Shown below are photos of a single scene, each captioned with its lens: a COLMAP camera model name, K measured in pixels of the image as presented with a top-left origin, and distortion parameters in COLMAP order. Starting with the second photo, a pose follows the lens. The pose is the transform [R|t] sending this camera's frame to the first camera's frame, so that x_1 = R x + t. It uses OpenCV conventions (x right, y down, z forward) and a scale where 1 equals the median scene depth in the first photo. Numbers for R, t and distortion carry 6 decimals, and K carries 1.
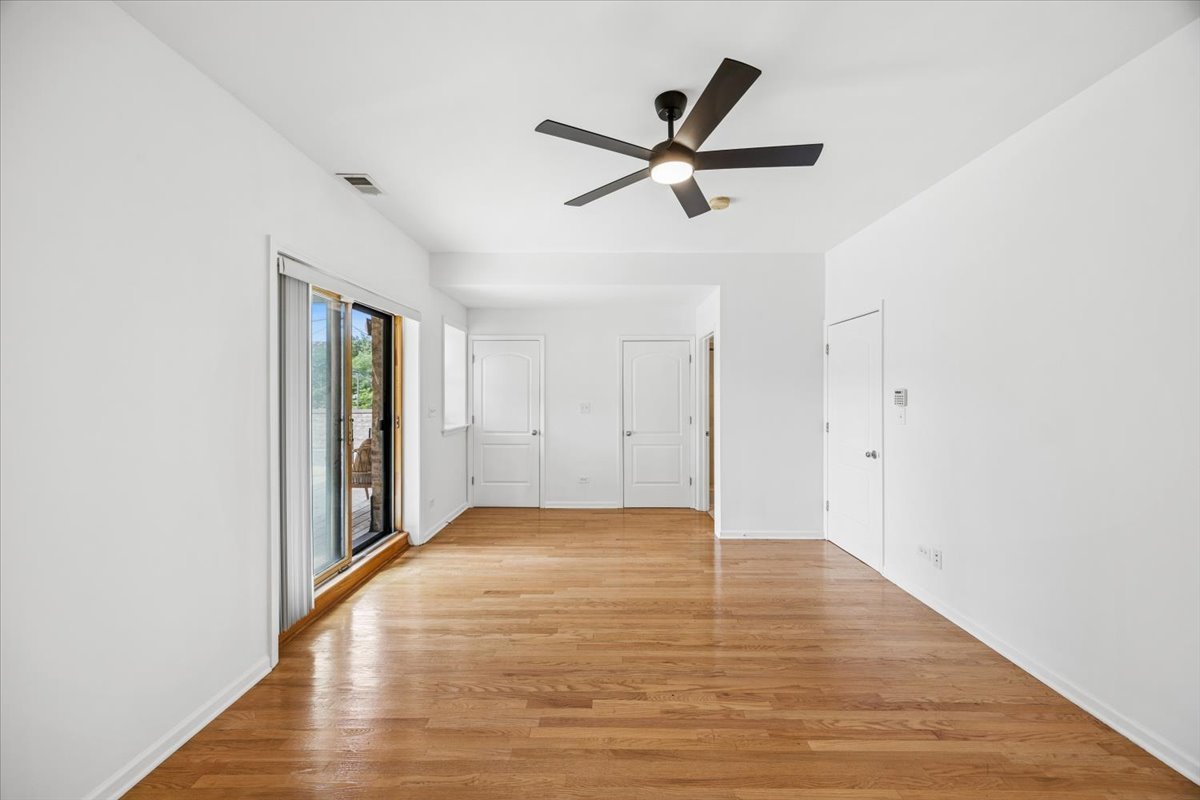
lens RADIAL K [[461.3, 0, 596.6], [0, 461.3, 394.7], [0, 0, 1]] dist [-0.000868, -0.000039]
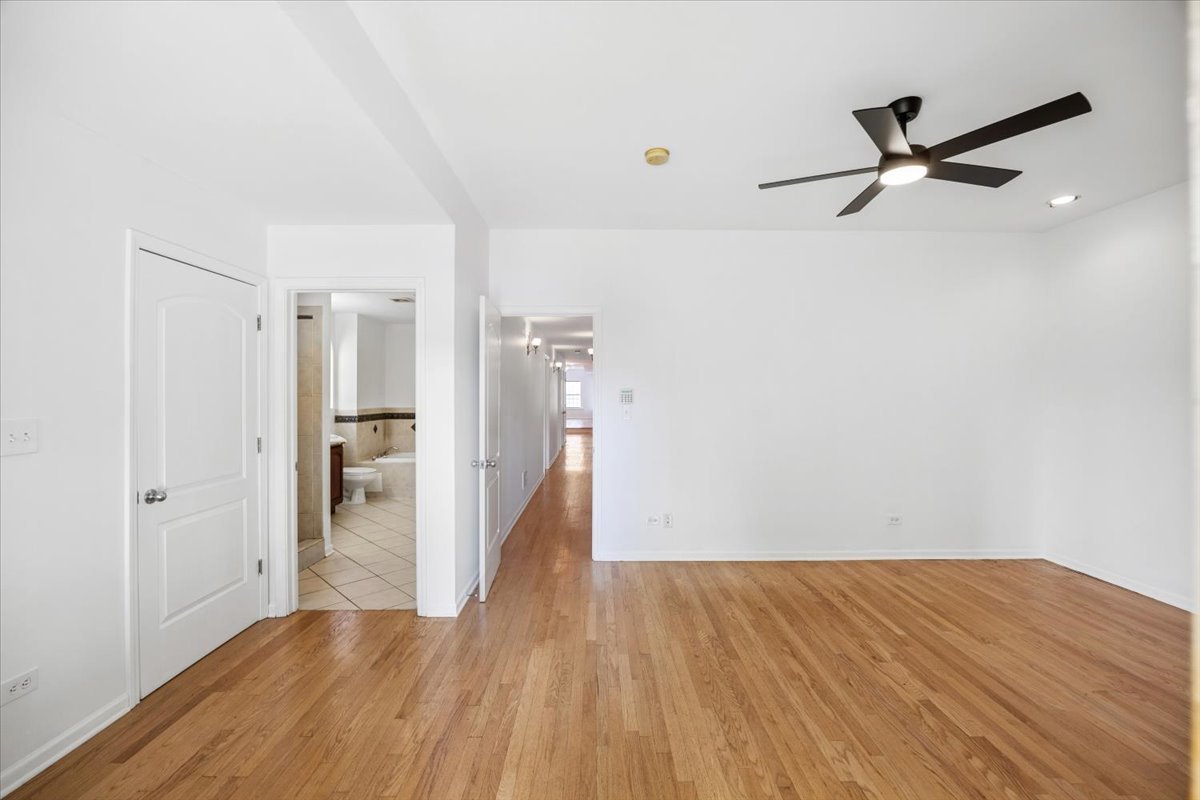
lens RADIAL K [[507.0, 0, 598.8], [0, 507.0, 395.4], [0, 0, 1]] dist [-0.007969, -0.000052]
pose [[-0.032842, 0.001122, 0.999460, -0.798012], [0.002239, 0.999997, -0.001049, 0.007359], [-0.999458, 0.002203, -0.032844, 1.465720]]
